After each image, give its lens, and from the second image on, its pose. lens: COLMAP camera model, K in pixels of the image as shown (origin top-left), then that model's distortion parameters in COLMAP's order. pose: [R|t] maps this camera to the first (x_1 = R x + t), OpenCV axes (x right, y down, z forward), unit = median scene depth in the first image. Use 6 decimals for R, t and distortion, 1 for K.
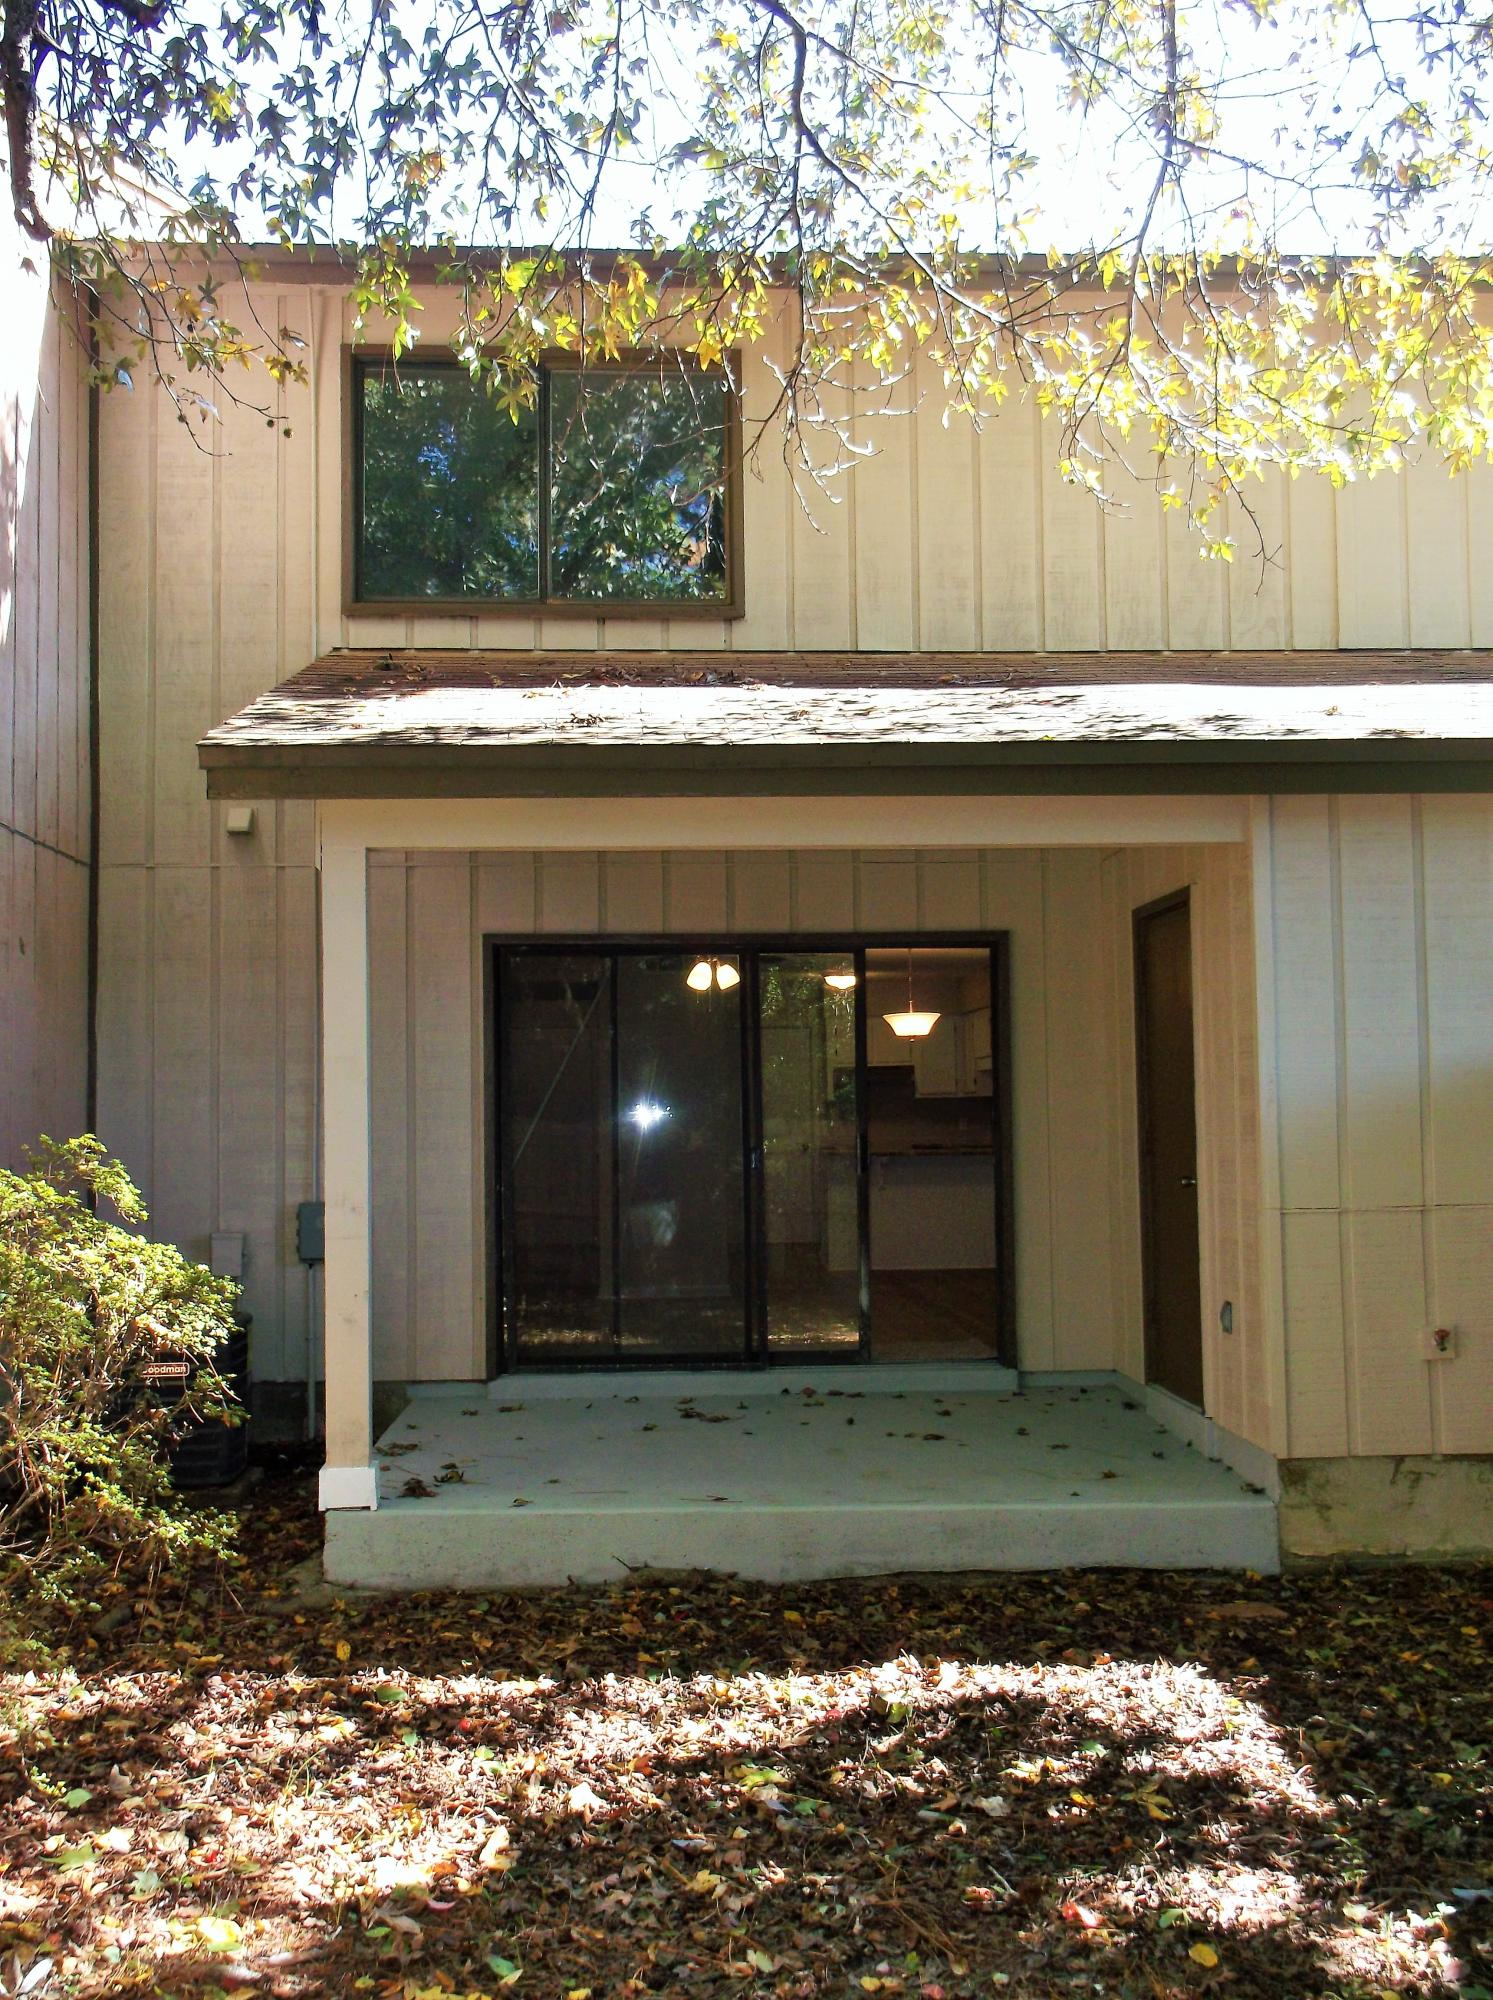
lens RADIAL K [[1966.1, 0, 744.3], [0, 1966.1, 991.0], [0, 0, 1]] dist [-0.003685, 0.000000]
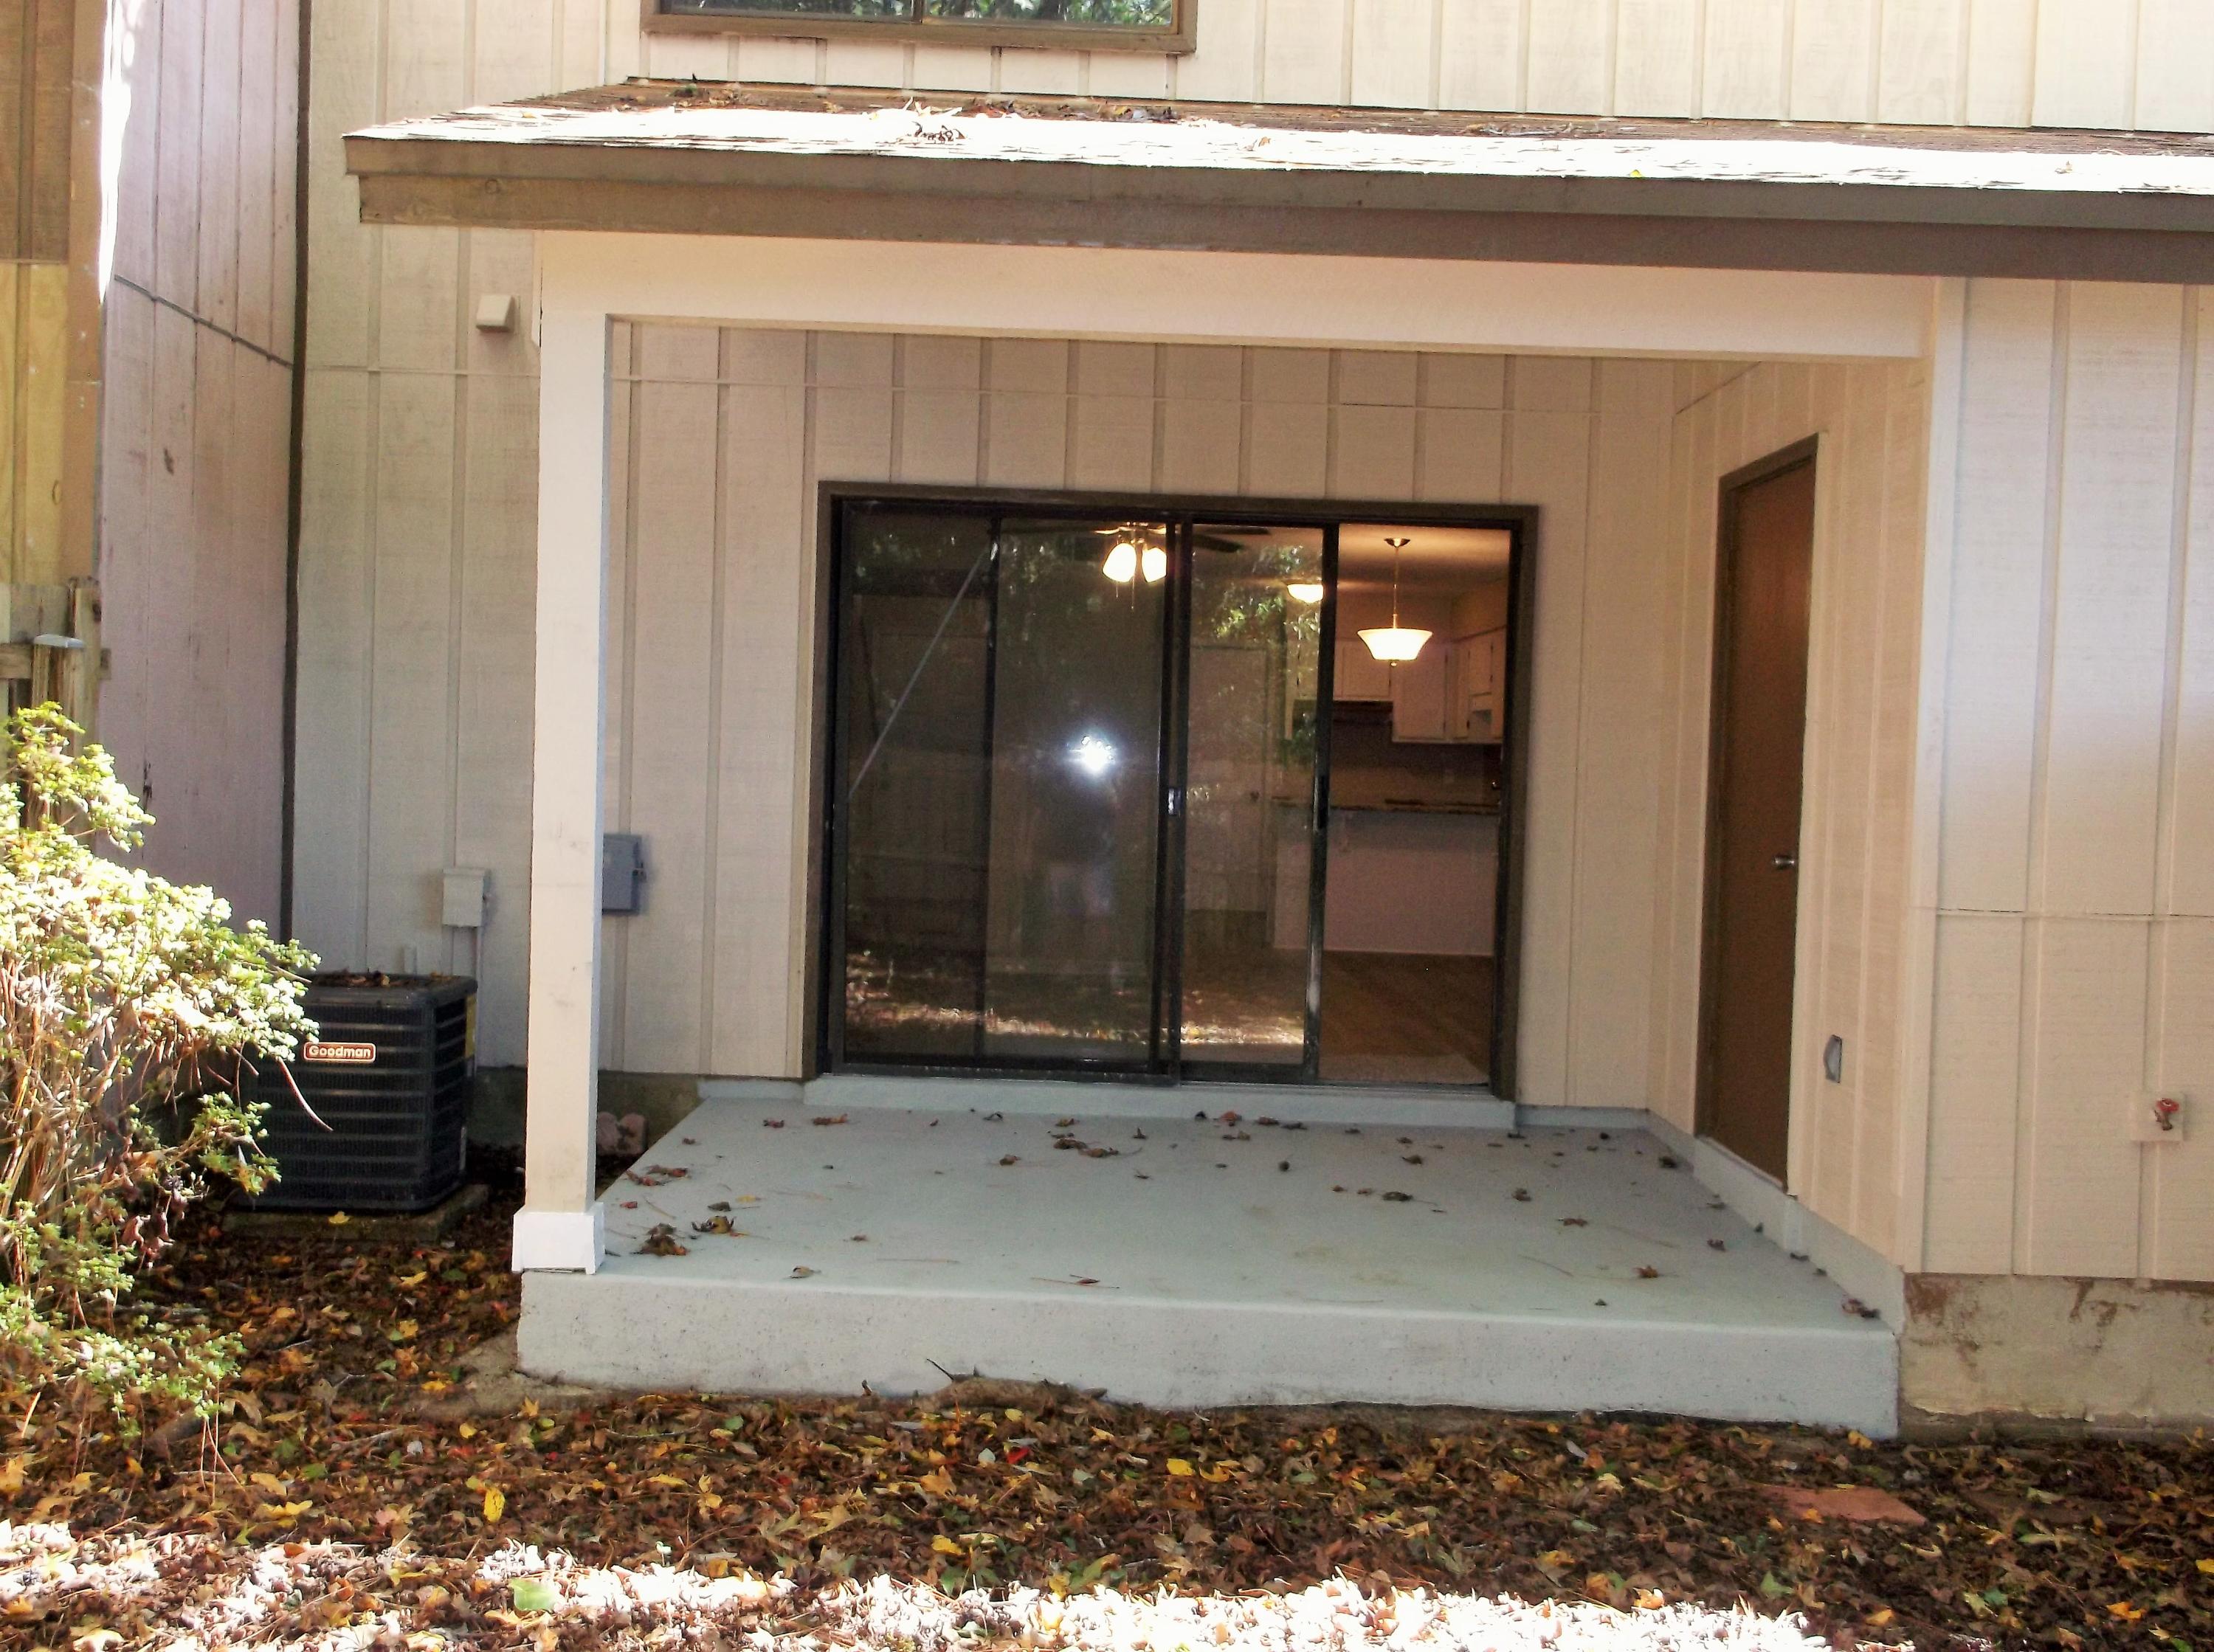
lens RADIAL K [[2176.2, 0, 1099.2], [0, 2176.2, 835.5], [0, 0, 1]] dist [-0.003685, 0.000000]
pose [[0.997963, 0.047056, -0.043071, 0.016827], [-0.042633, 0.994231, 0.098420, 0.023640], [0.047454, -0.096383, 0.994212, 0.239341]]
